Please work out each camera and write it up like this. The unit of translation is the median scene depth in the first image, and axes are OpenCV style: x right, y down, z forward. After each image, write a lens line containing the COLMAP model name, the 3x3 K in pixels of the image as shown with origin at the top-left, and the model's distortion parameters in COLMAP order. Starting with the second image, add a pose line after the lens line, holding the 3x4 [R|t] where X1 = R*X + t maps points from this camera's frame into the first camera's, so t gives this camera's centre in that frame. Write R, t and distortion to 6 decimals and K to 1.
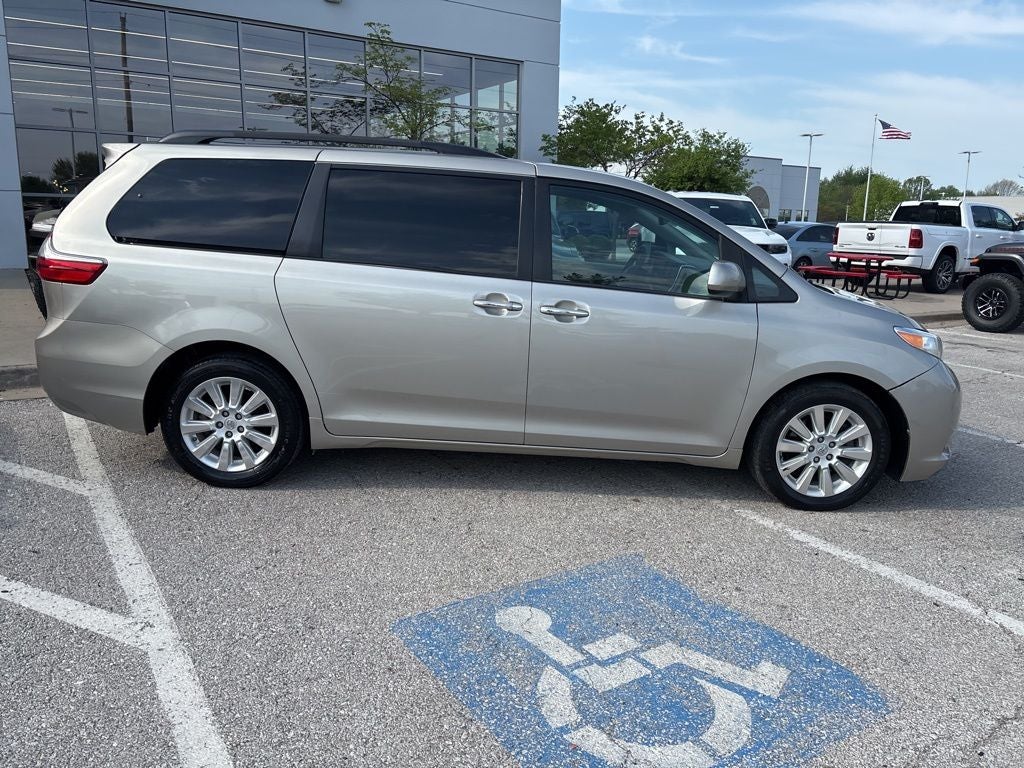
lens RADIAL K [[776.8, 0, 508.8], [0, 776.8, 373.5], [0, 0, 1]] dist [0.052544, -0.062155]
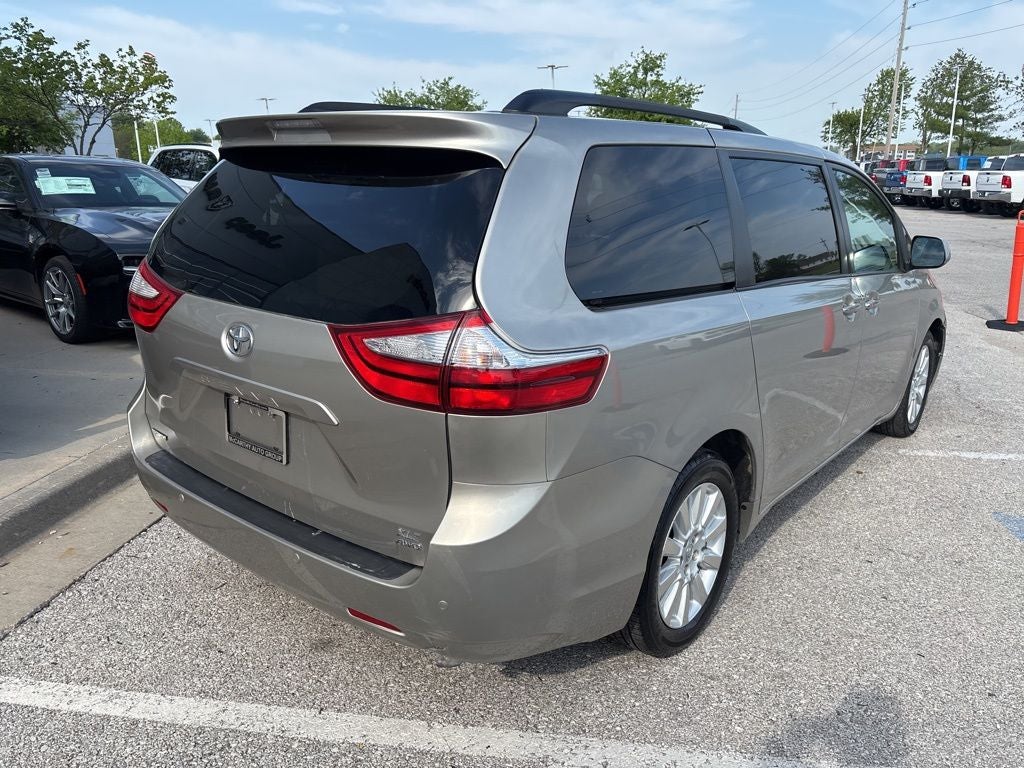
lens RADIAL K [[776.8, 0, 510.2], [0, 776.8, 382.9], [0, 0, 1]] dist [0.052544, -0.062155]
pose [[0.639209, -0.231488, 0.733366, -0.901639], [0.171392, 0.972518, 0.157590, -0.205190], [-0.749691, 0.024960, 0.661317, 0.670513]]
